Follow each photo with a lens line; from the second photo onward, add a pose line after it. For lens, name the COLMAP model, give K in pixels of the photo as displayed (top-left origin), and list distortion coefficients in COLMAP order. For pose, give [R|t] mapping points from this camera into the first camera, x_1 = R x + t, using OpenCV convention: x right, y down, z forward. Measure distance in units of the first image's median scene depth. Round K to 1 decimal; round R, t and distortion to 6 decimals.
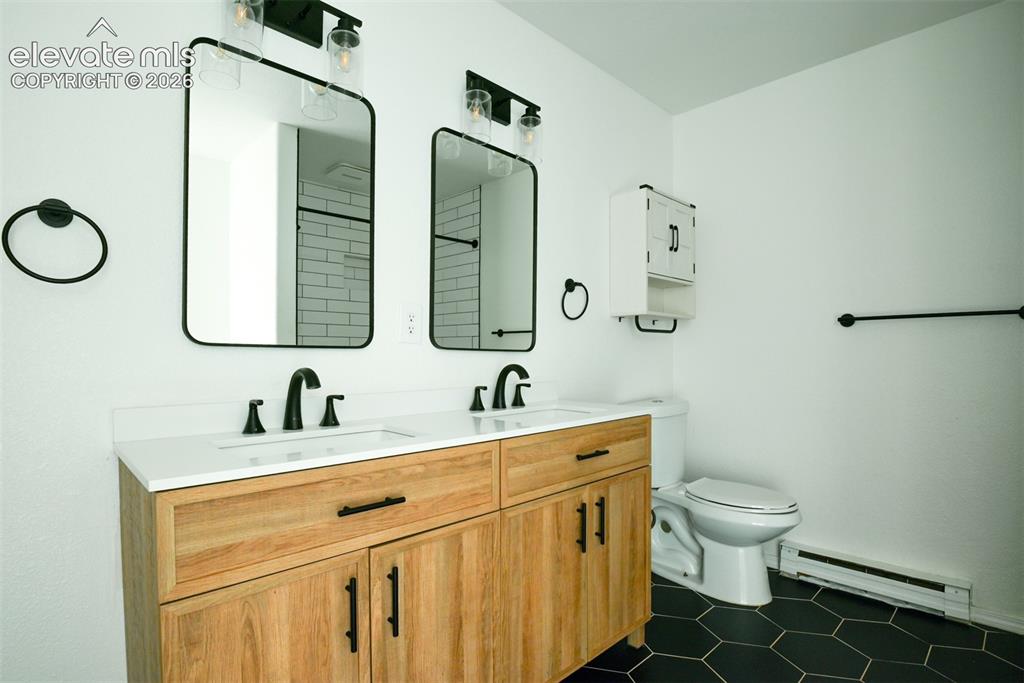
lens RADIAL K [[517.2, 0, 502.8], [0, 517.2, 350.7], [0, 0, 1]] dist [-0.004101, -0.005331]
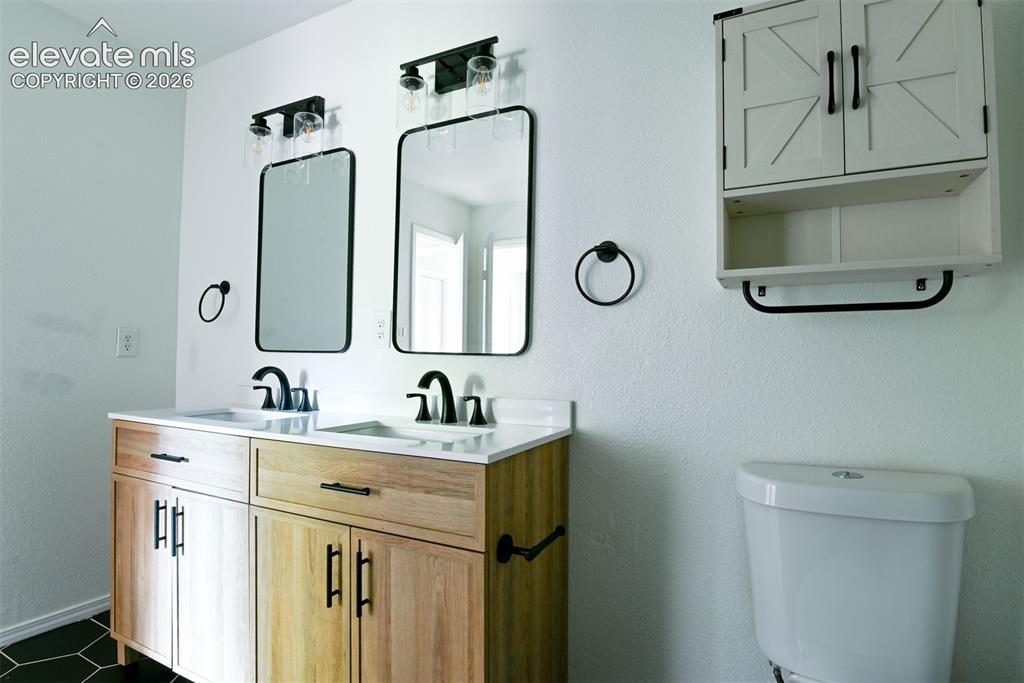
lens RADIAL K [[517.2, 0, 505.9], [0, 517.2, 338.6], [0, 0, 1]] dist [-0.004101, -0.005331]
pose [[0.307115, -0.031546, -0.951149, 0.963129], [-0.002127, 0.999425, -0.033834, 0.002565], [0.951670, 0.012414, 0.306871, 0.961842]]
